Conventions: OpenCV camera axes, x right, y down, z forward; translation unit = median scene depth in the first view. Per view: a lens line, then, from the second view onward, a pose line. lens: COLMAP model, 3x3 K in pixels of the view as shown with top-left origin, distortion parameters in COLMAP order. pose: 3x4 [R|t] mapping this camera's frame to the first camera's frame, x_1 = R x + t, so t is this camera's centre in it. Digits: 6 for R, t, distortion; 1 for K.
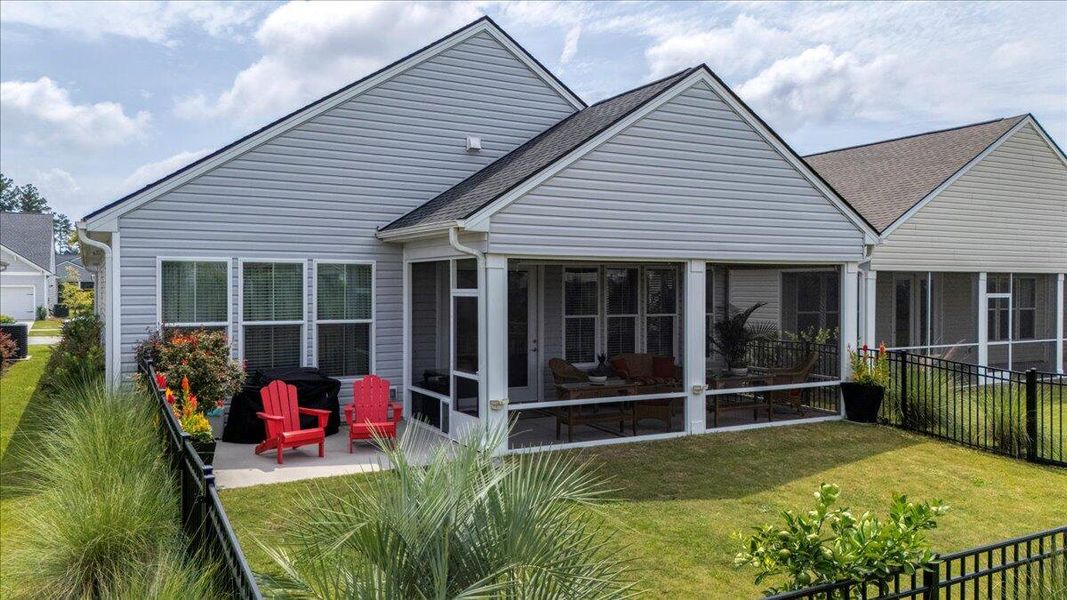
lens RADIAL K [[787.8, 0, 540.4], [0, 787.8, 295.8], [0, 0, 1]] dist [0.024423, -0.003748]
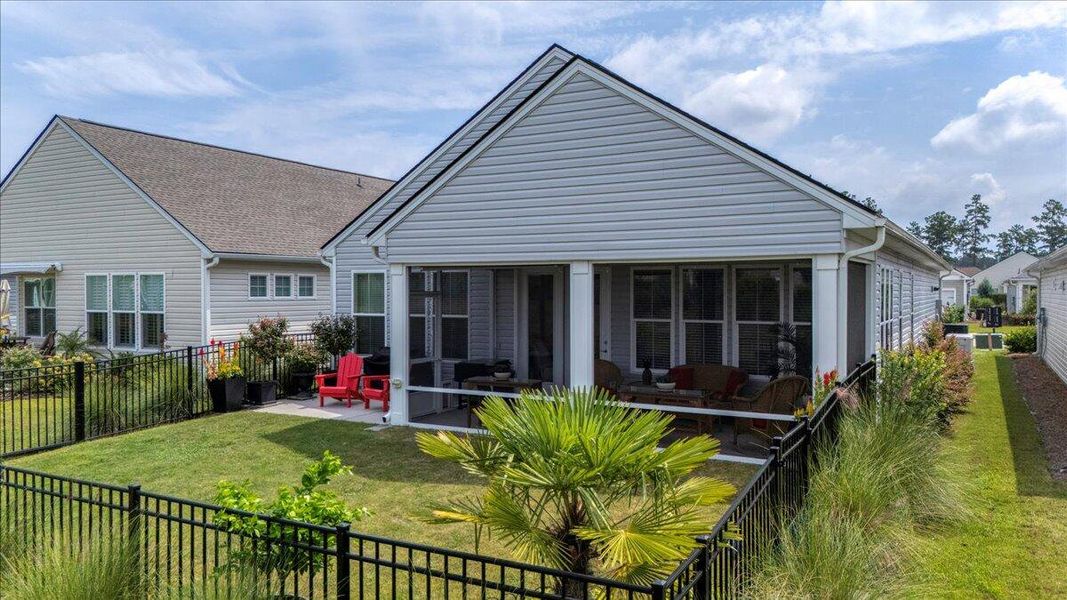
lens RADIAL K [[787.8, 0, 536.1], [0, 787.8, 300.7], [0, 0, 1]] dist [0.024423, -0.003748]
pose [[0.535739, 0.011021, -0.844312, 0.966927], [-0.009021, 0.999932, 0.007328, -0.004227], [0.844336, 0.003690, 0.535802, 0.441382]]
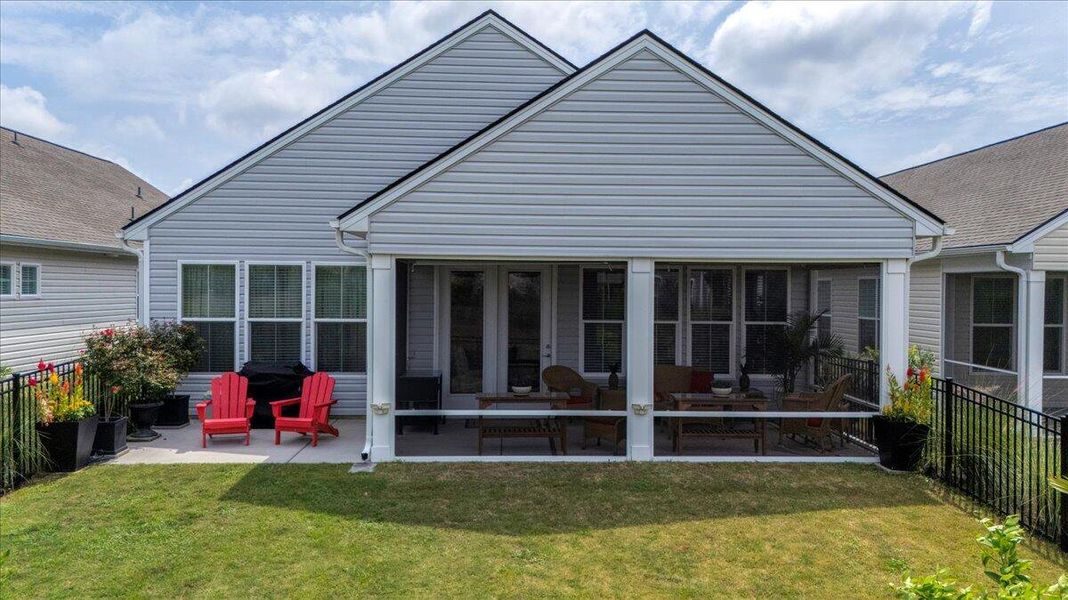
lens RADIAL K [[788.5, 0, 541.8], [0, 788.5, 297.3], [0, 0, 1]] dist [0.024423, -0.003748]
pose [[0.897017, 0.011180, -0.441855, 0.478707], [-0.012105, 0.999926, 0.000727, -0.002502], [0.441830, 0.004696, 0.897086, 0.178848]]
